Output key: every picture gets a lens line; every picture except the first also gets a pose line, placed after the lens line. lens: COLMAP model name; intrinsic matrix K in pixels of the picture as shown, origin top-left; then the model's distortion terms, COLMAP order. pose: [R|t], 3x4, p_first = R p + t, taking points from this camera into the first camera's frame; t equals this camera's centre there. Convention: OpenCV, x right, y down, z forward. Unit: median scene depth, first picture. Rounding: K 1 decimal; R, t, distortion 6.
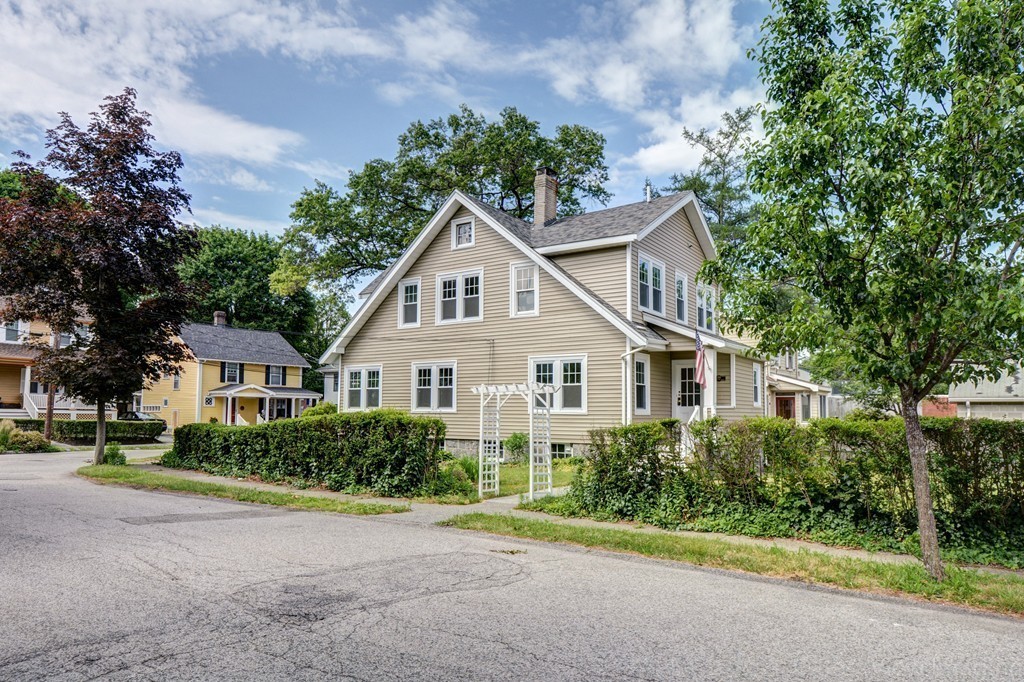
lens RADIAL K [[672.8, 0, 505.8], [0, 672.8, 340.7], [0, 0, 1]] dist [0.014638, 0.004271]
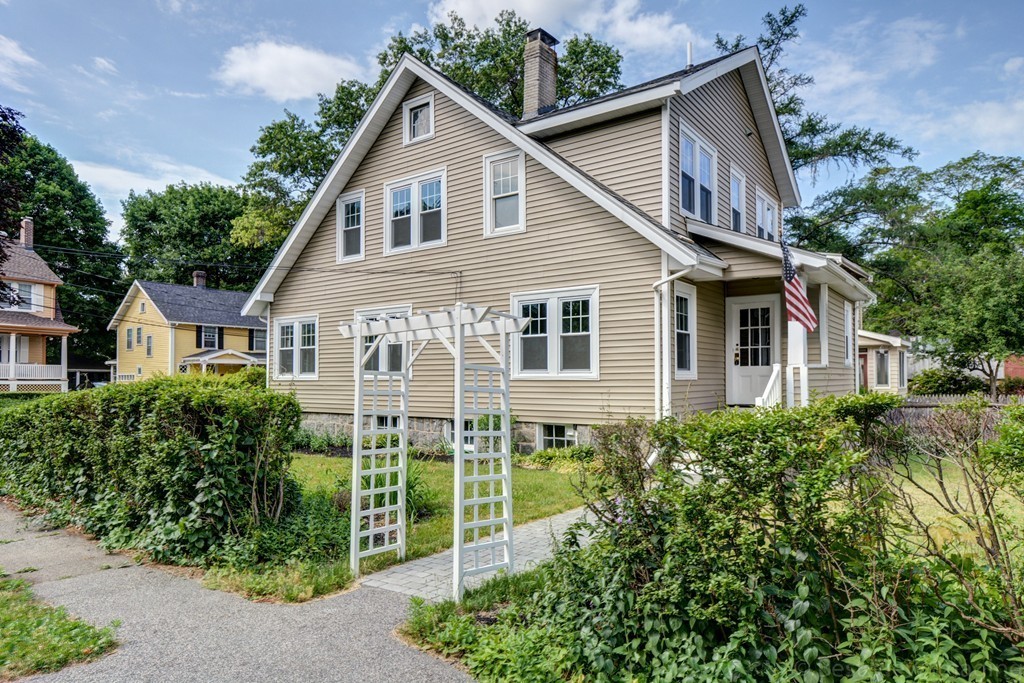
lens RADIAL K [[634.6, 0, 519.3], [0, 634.6, 347.7], [0, 0, 1]] dist [0.018031, -0.003564]
pose [[0.999871, -0.011643, -0.011032, 0.044063], [0.012277, 0.998165, 0.059291, 0.035815], [0.010321, -0.059419, 0.998180, 0.336642]]
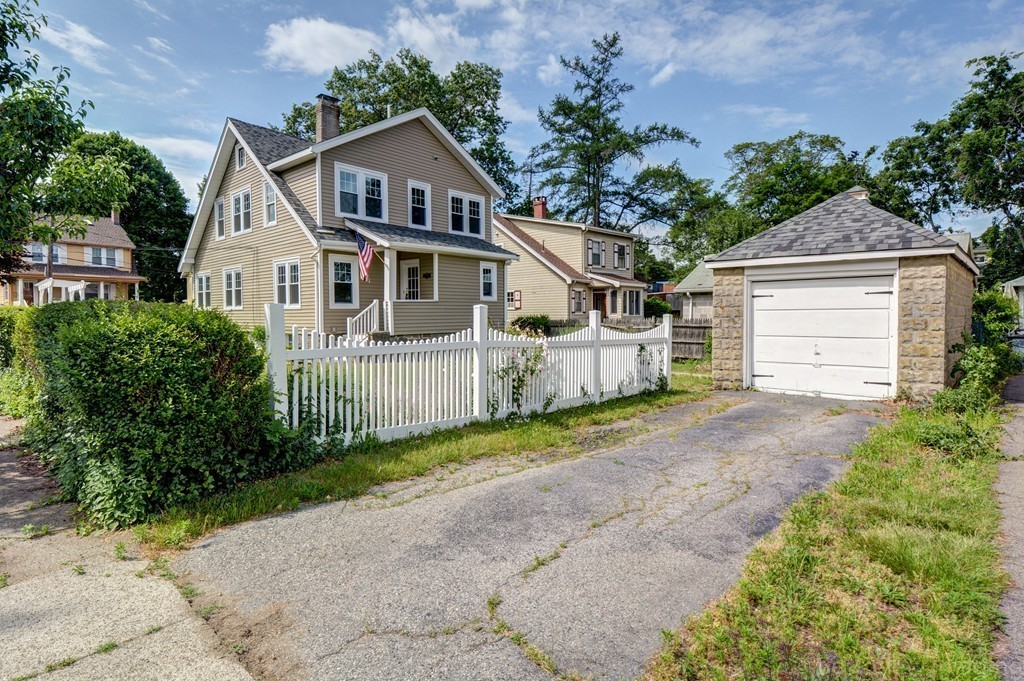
lens RADIAL K [[527.9, 0, 506.4], [0, 527.9, 313.8], [0, 0, 1]] dist [0.008531, 0.000288]
pose [[0.992818, -0.014119, -0.118797, 0.491293], [0.026998, 0.993837, 0.107513, 0.024321], [0.116547, -0.109948, 0.987081, 0.125331]]
